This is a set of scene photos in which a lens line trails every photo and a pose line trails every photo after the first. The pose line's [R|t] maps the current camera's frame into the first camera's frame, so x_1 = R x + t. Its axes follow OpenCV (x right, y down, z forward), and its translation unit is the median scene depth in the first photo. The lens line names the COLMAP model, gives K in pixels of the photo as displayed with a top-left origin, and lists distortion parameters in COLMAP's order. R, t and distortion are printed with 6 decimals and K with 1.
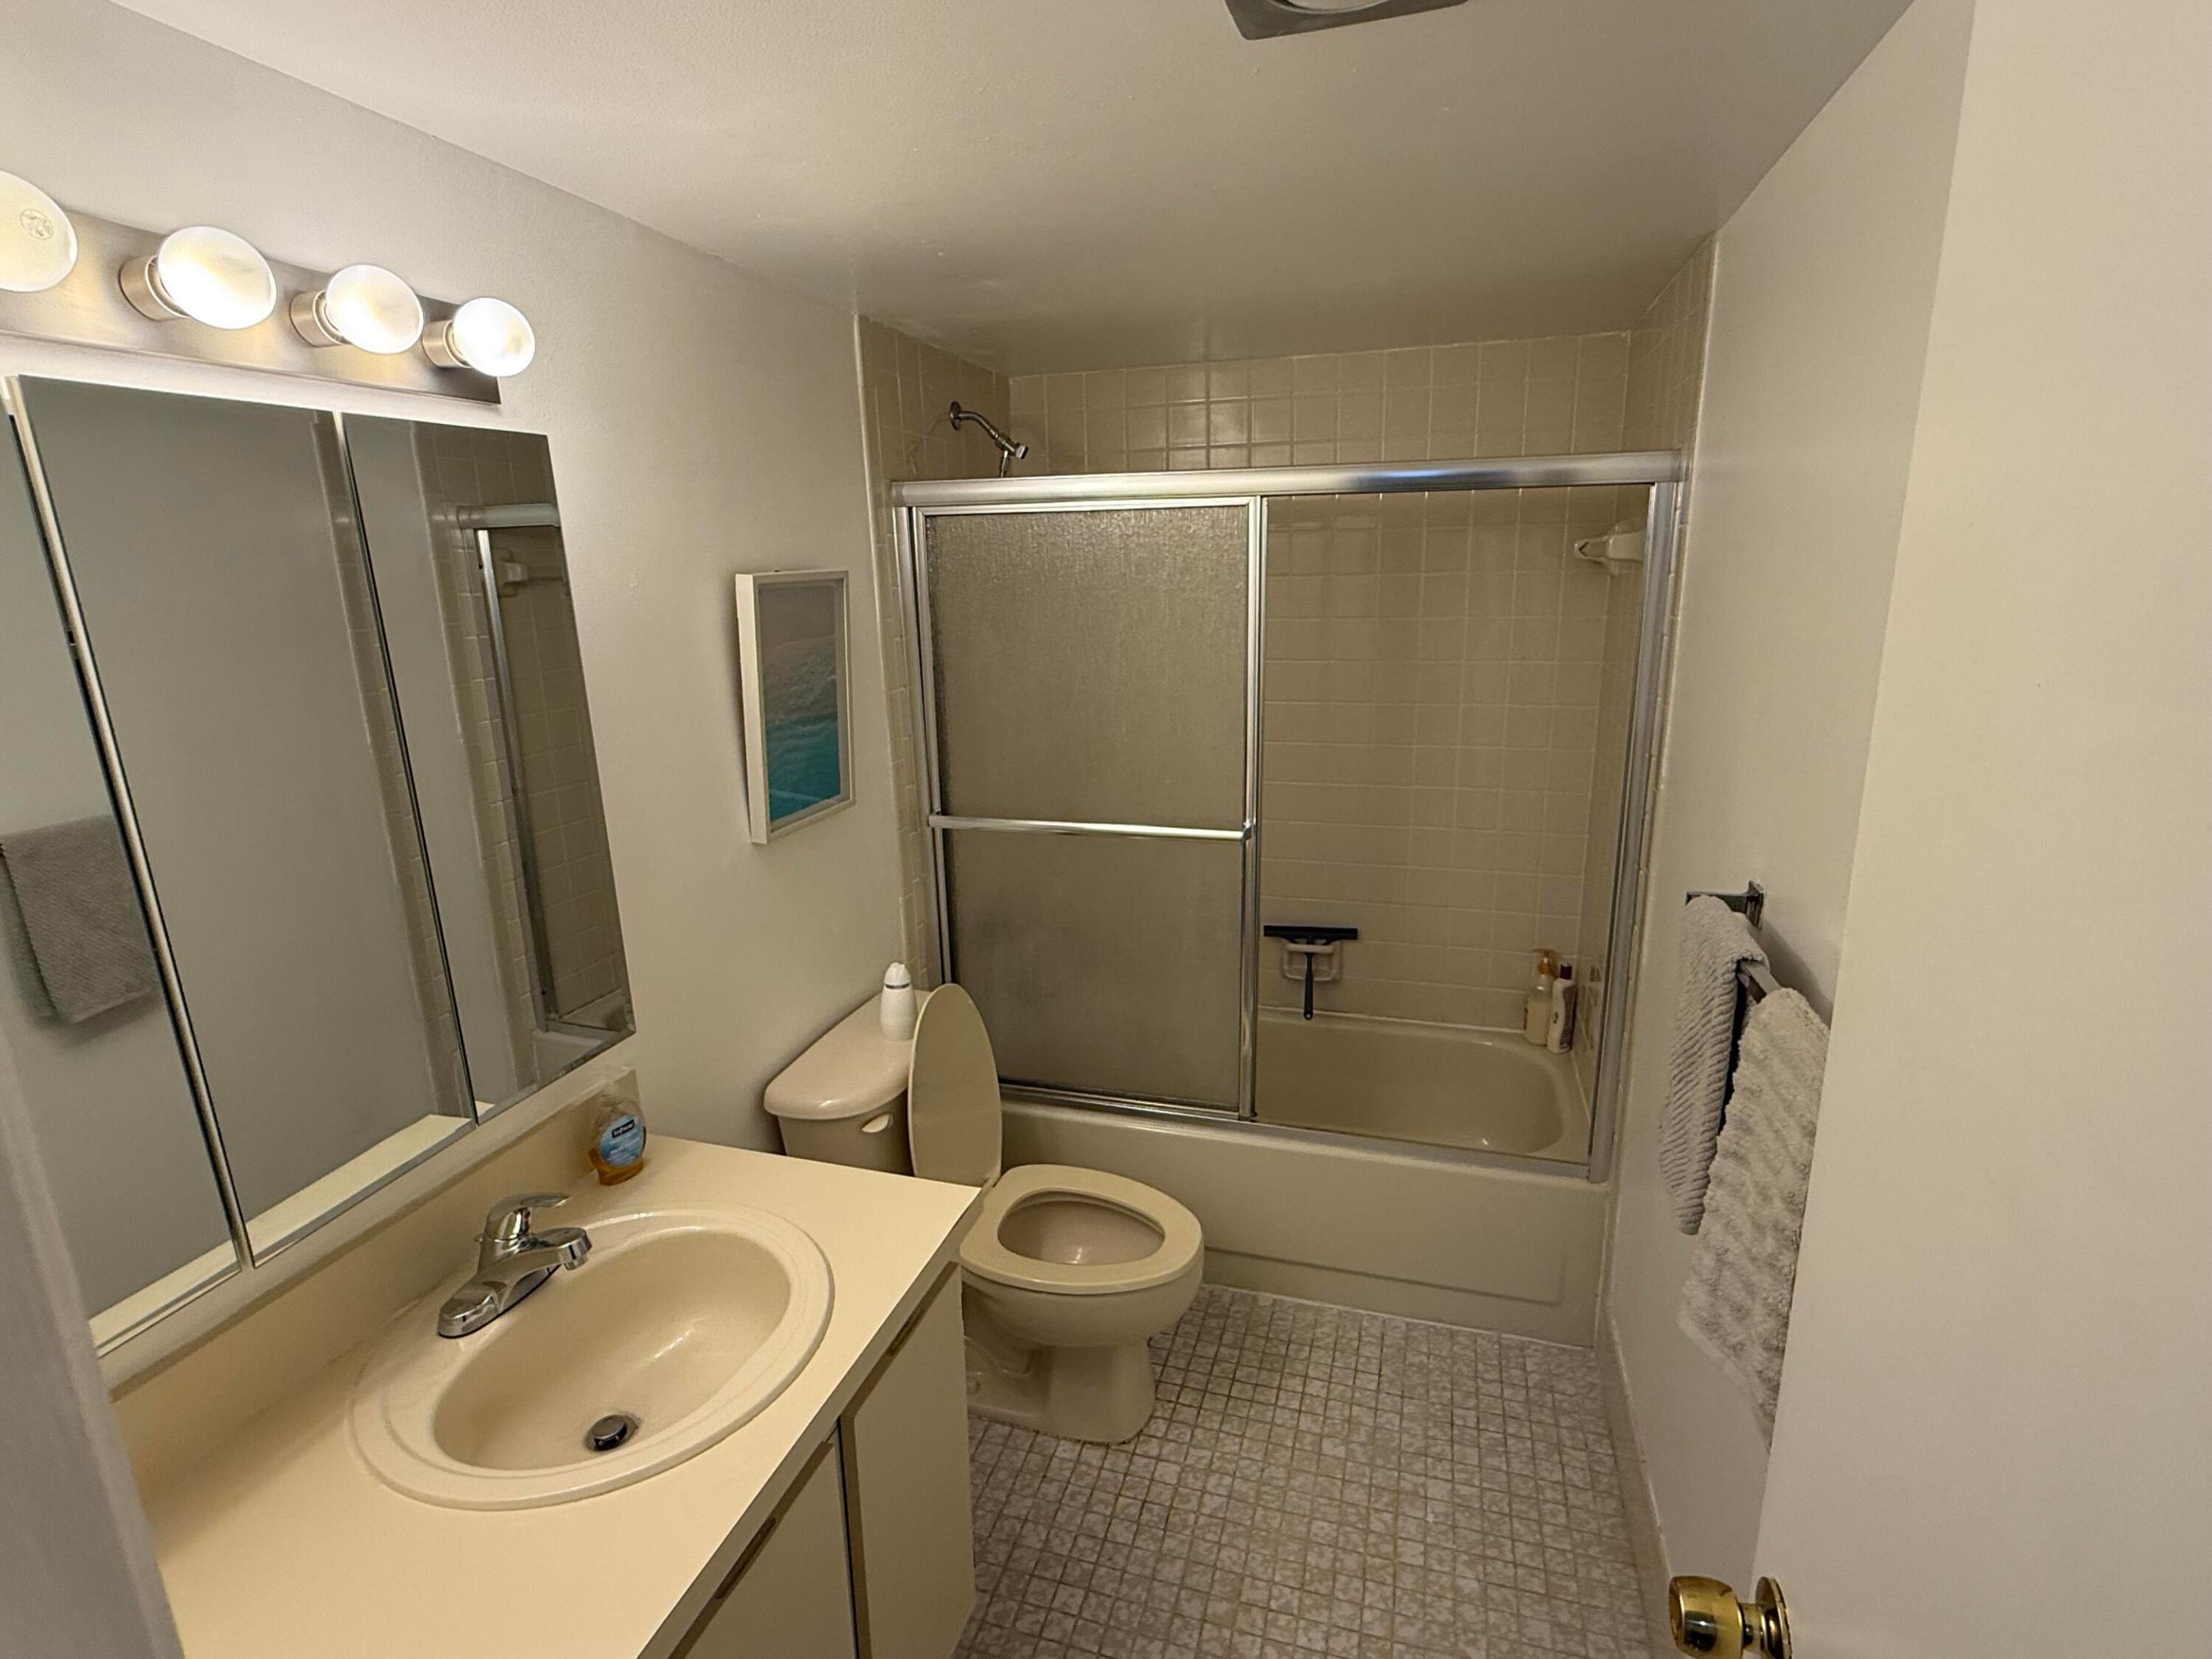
lens RADIAL K [[1076.5, 0, 1100.8], [0, 1076.5, 827.6], [0, 0, 1]] dist [0.002771, 0.000258]
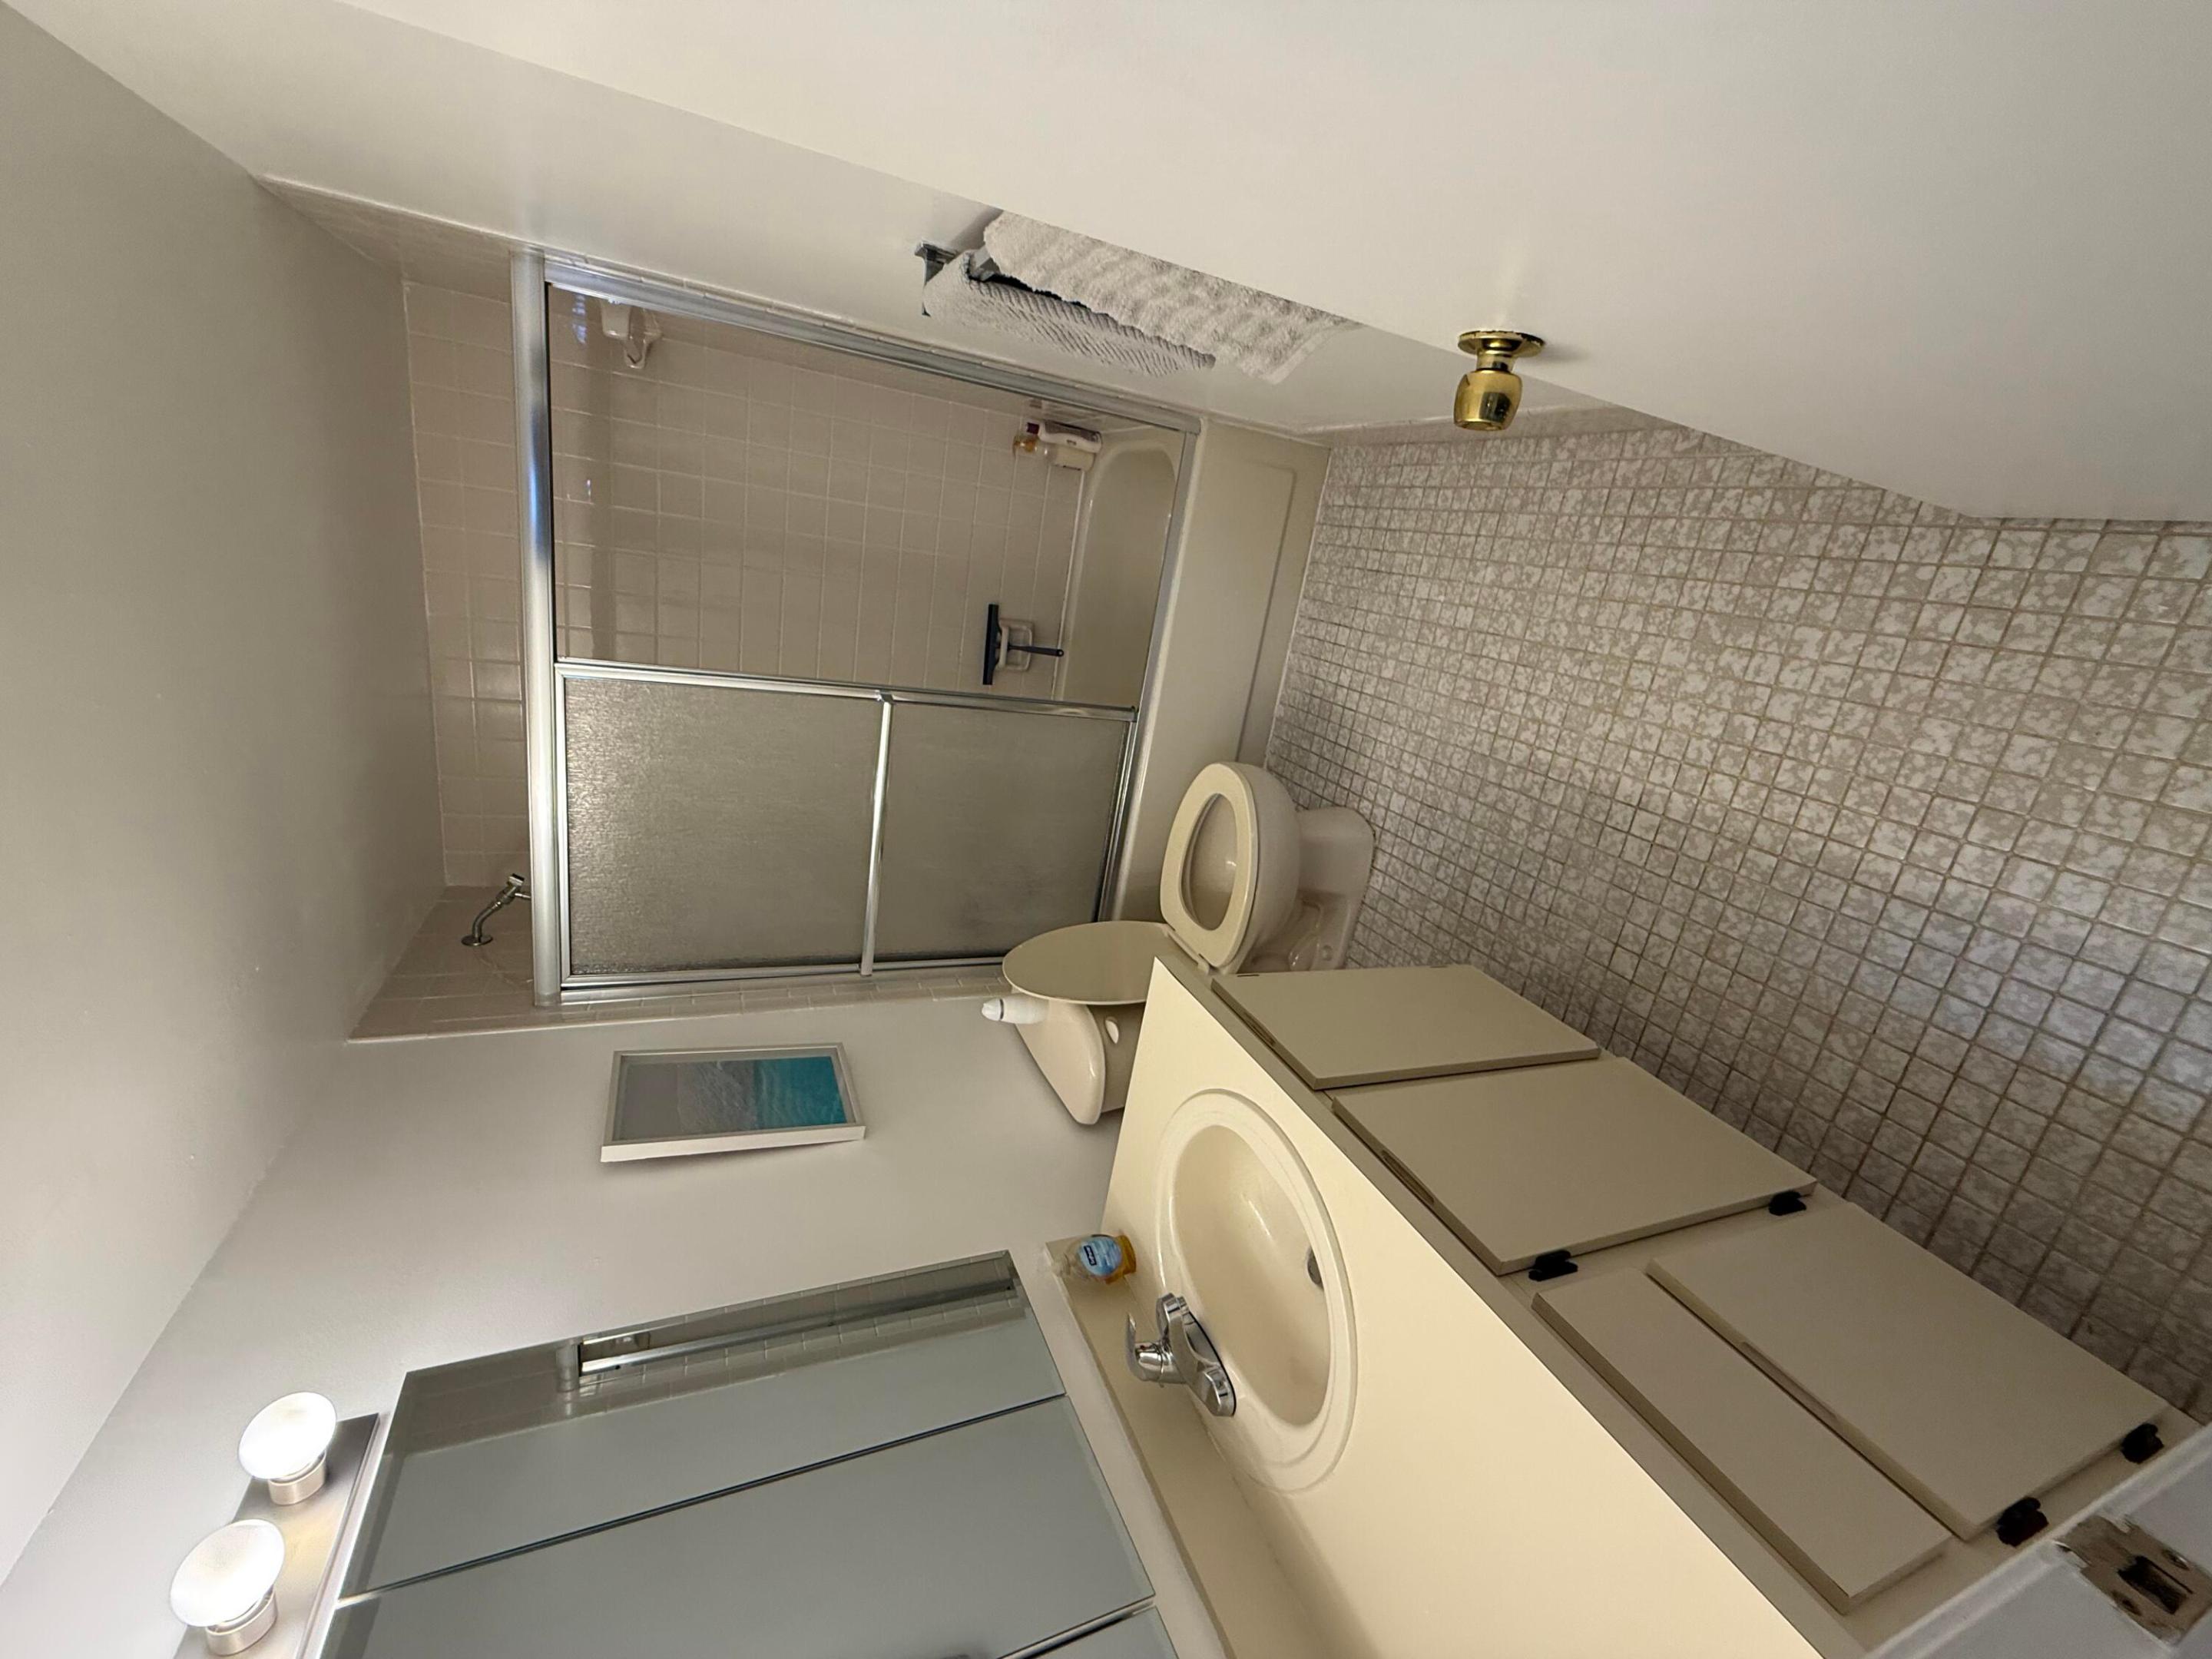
lens RADIAL K [[880.6, 0, 1103.4], [0, 880.6, 828.9], [0, 0, 1]] dist [-0.000706, 0.000015]
pose [[0.055087, -0.998089, -0.027990, 0.043850], [0.981396, 0.048960, 0.185649, 0.074586], [-0.183924, -0.037696, 0.982217, 0.051649]]
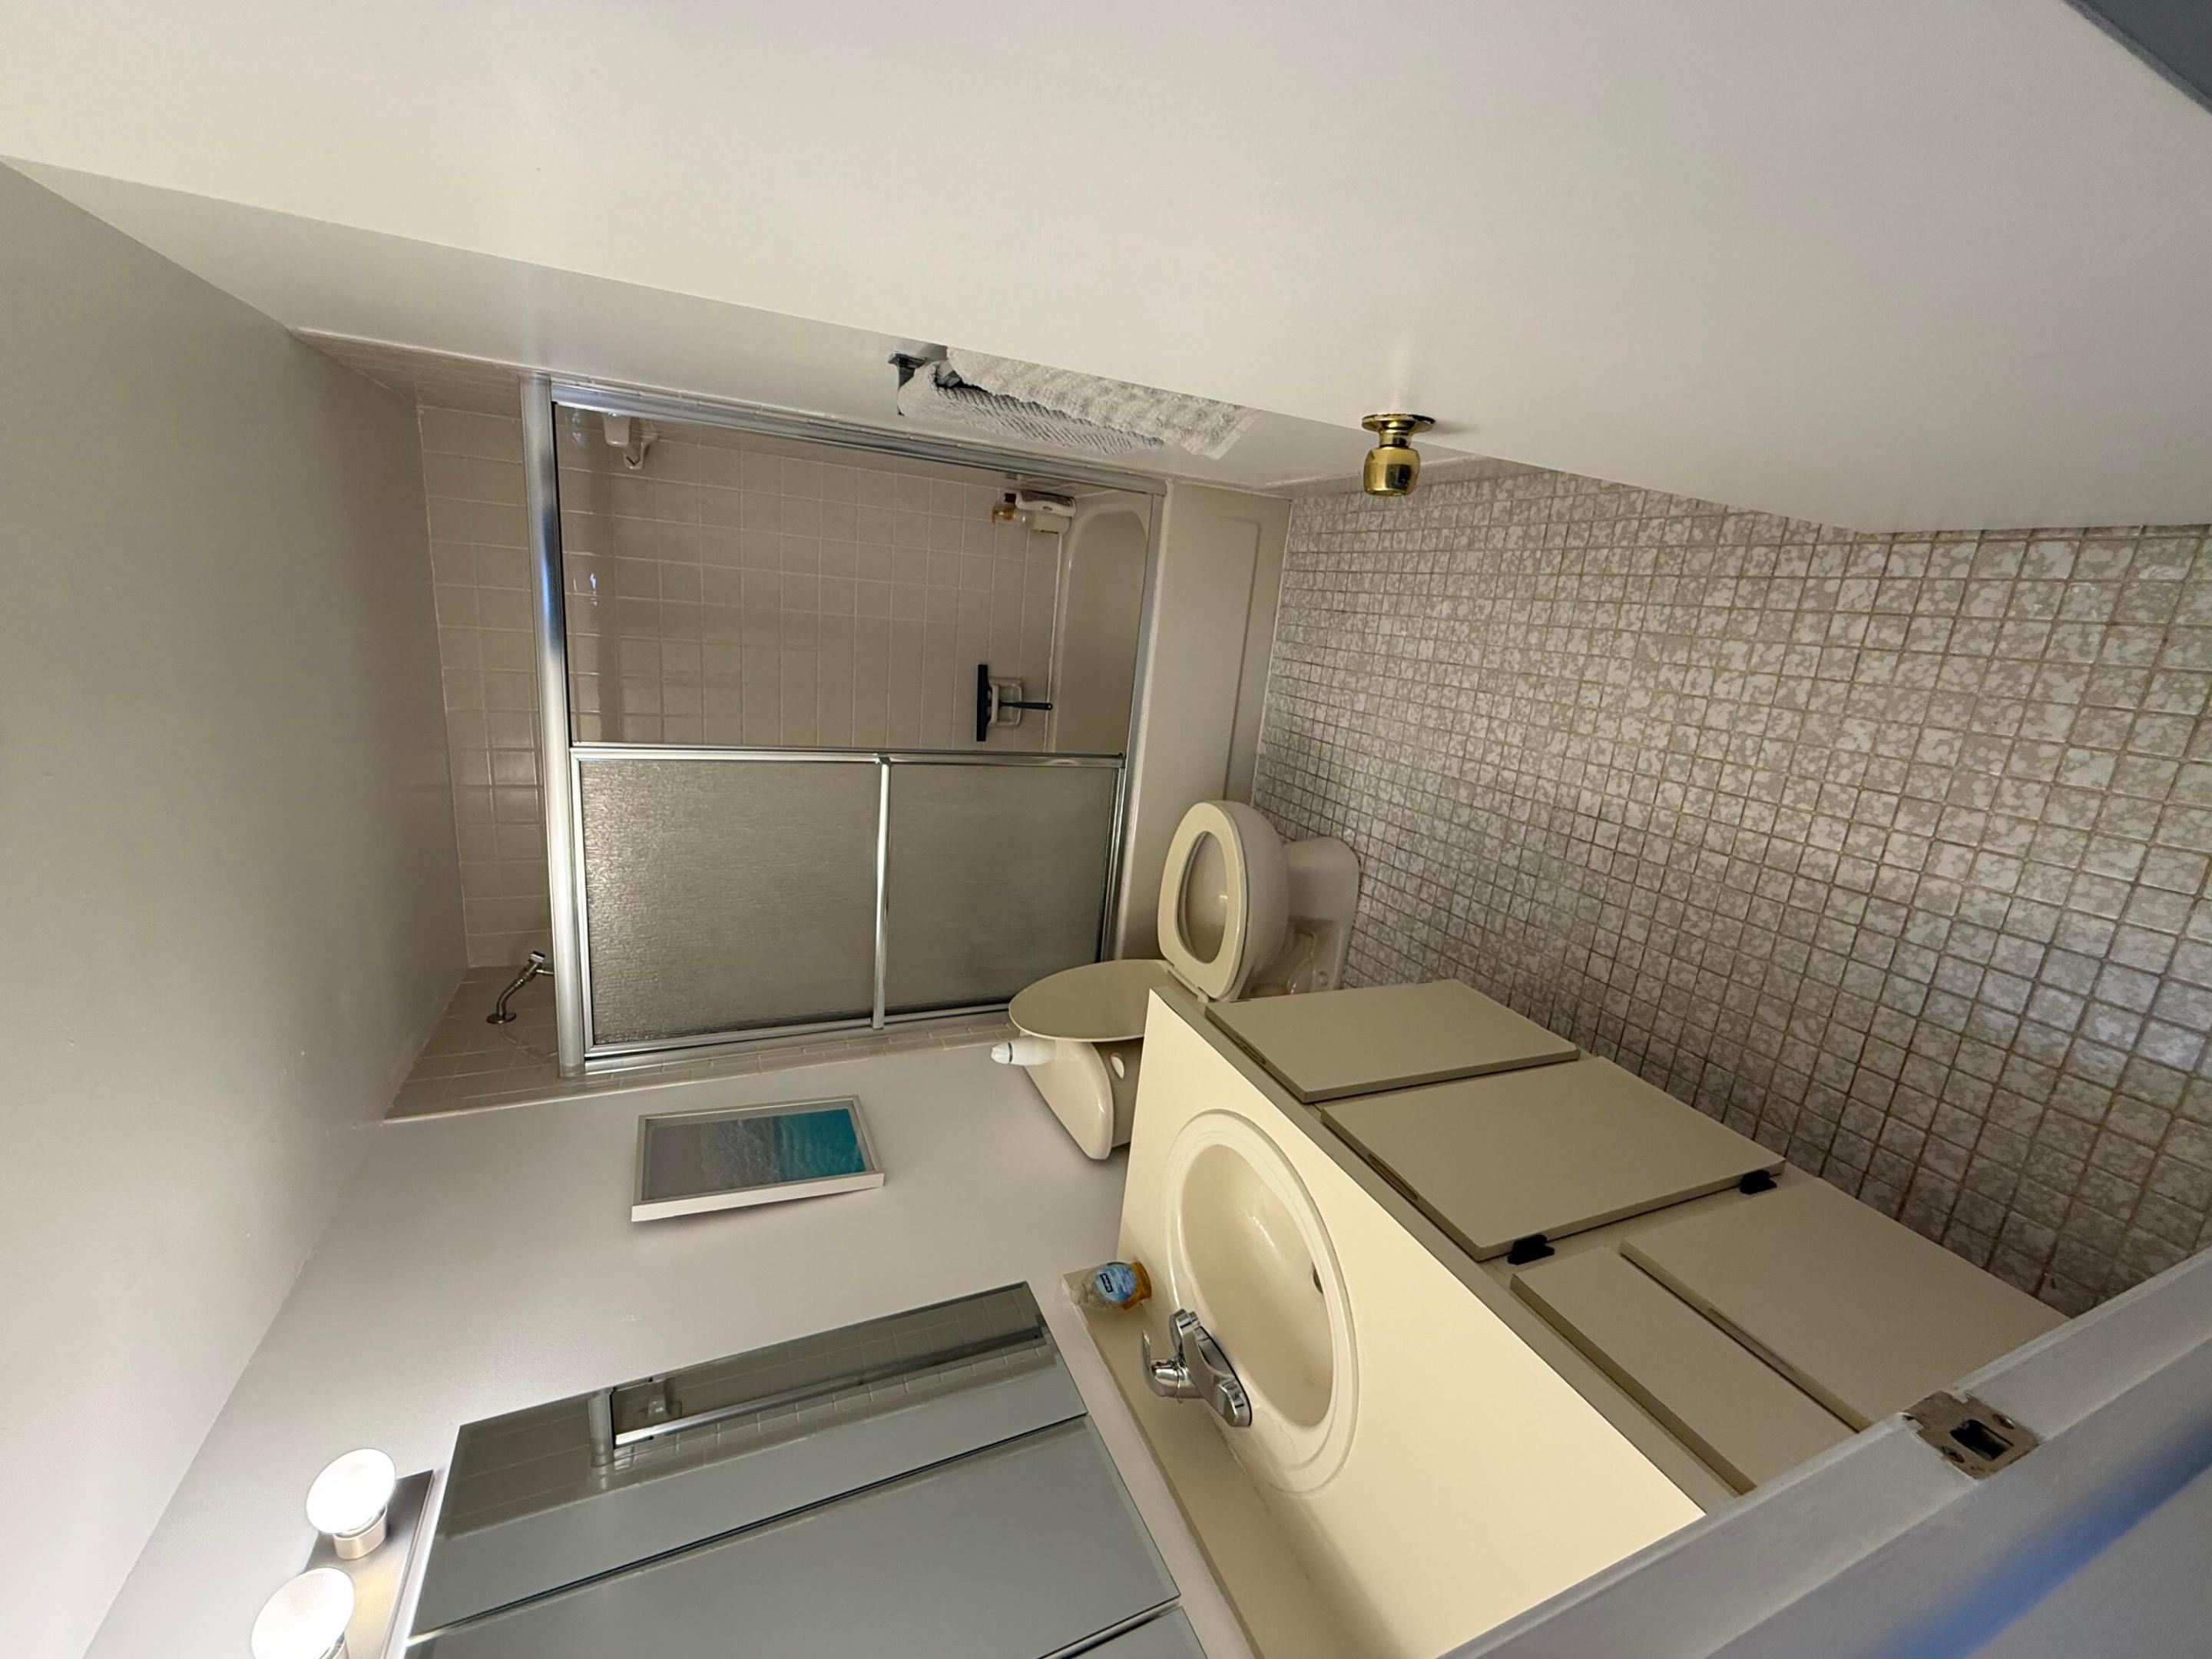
lens RADIAL K [[887.1, 0, 1106.0], [0, 887.1, 829.5], [0, 0, 1]] dist [-0.000504, 0.000464]
pose [[-0.008257, -0.999666, 0.024473, 0.039973], [0.983706, -0.003725, 0.179748, 0.081339], [-0.179597, 0.025558, 0.983408, -0.005691]]
